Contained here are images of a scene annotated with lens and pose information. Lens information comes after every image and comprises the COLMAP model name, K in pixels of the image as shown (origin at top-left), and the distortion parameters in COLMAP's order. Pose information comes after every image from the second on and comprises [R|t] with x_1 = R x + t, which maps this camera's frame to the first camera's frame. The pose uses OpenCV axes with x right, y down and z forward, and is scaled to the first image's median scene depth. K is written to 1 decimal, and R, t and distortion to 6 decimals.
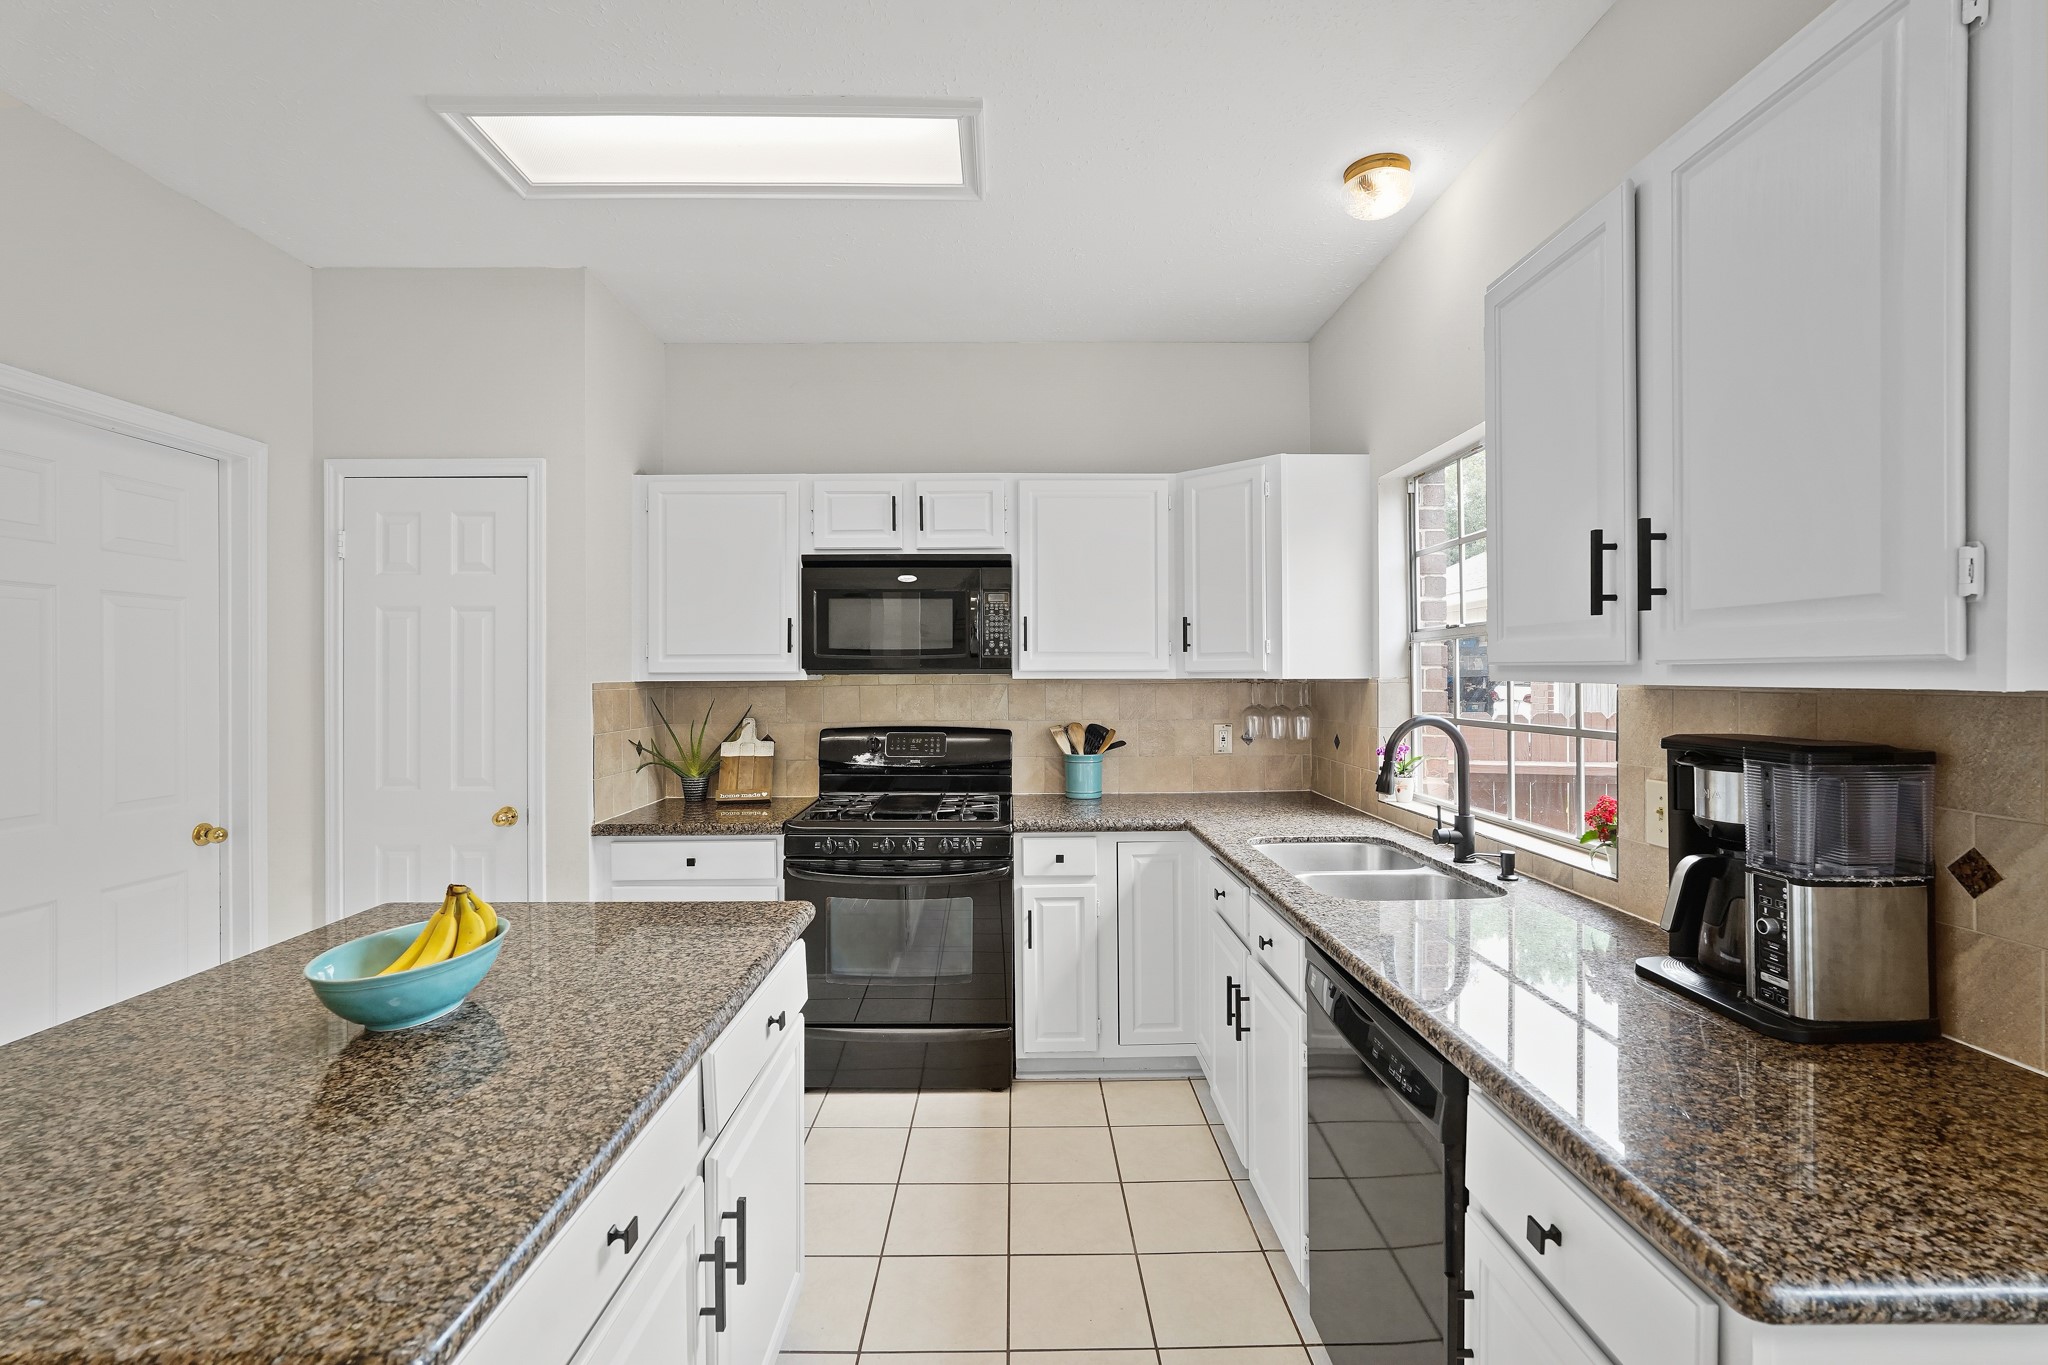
lens RADIAL K [[899.4, 0, 1023.4], [0, 899.4, 675.6], [0, 0, 1]] dist [-0.018740, 0.007959]
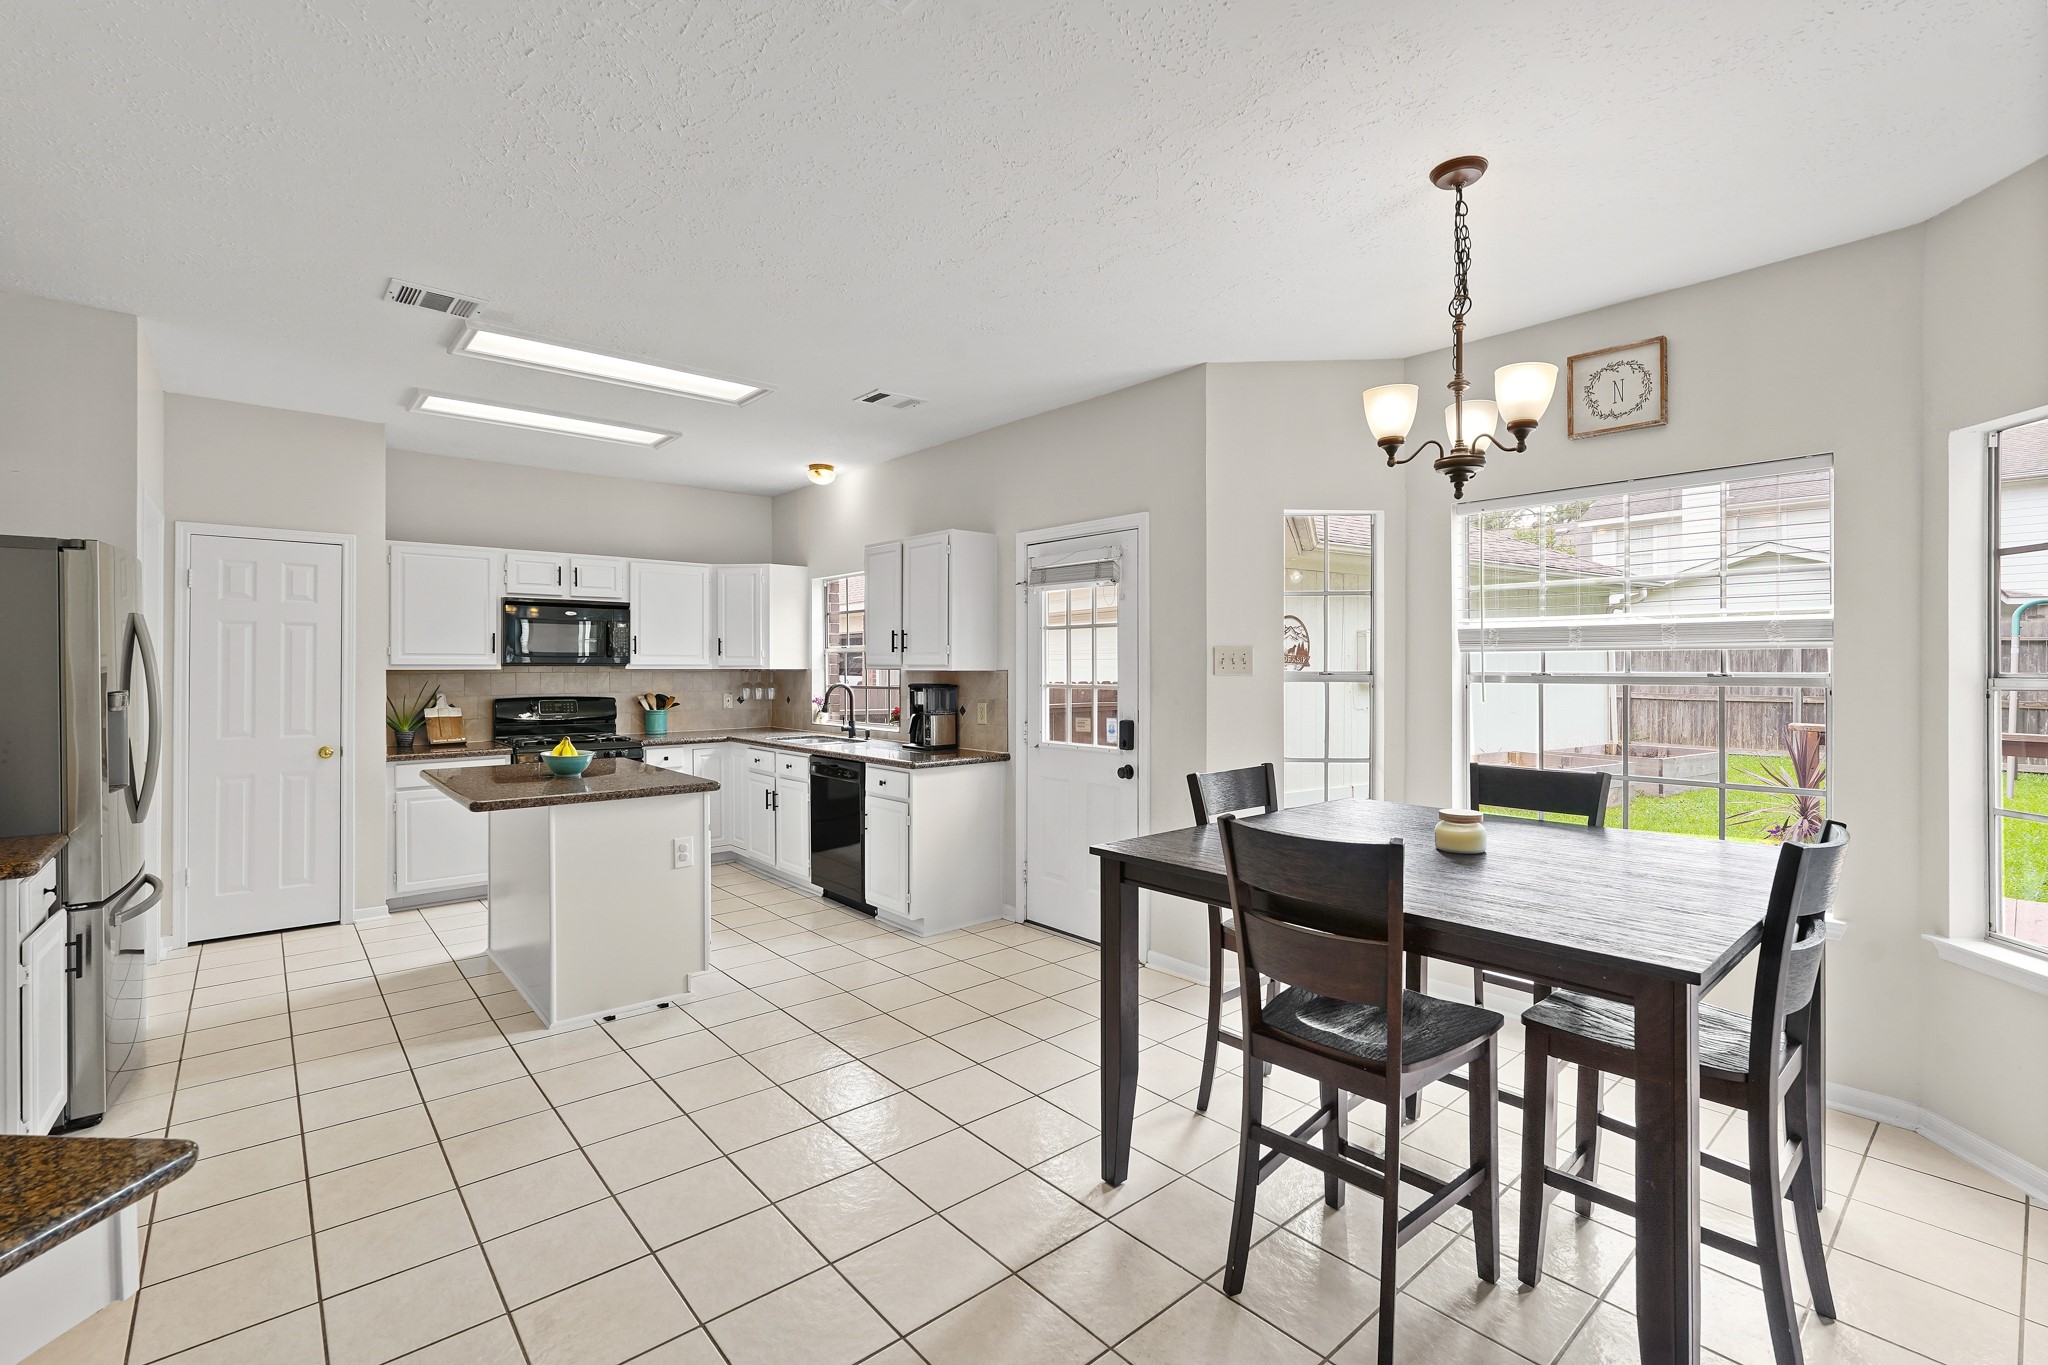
lens RADIAL K [[899.4, 0, 1024.8], [0, 899.4, 659.4], [0, 0, 1]] dist [-0.018740, 0.007959]
pose [[0.761054, 0.009123, 0.648625, -0.649824], [-0.002592, 0.999936, -0.011023, 0.002318], [-0.648684, 0.006708, 0.761029, -1.045050]]
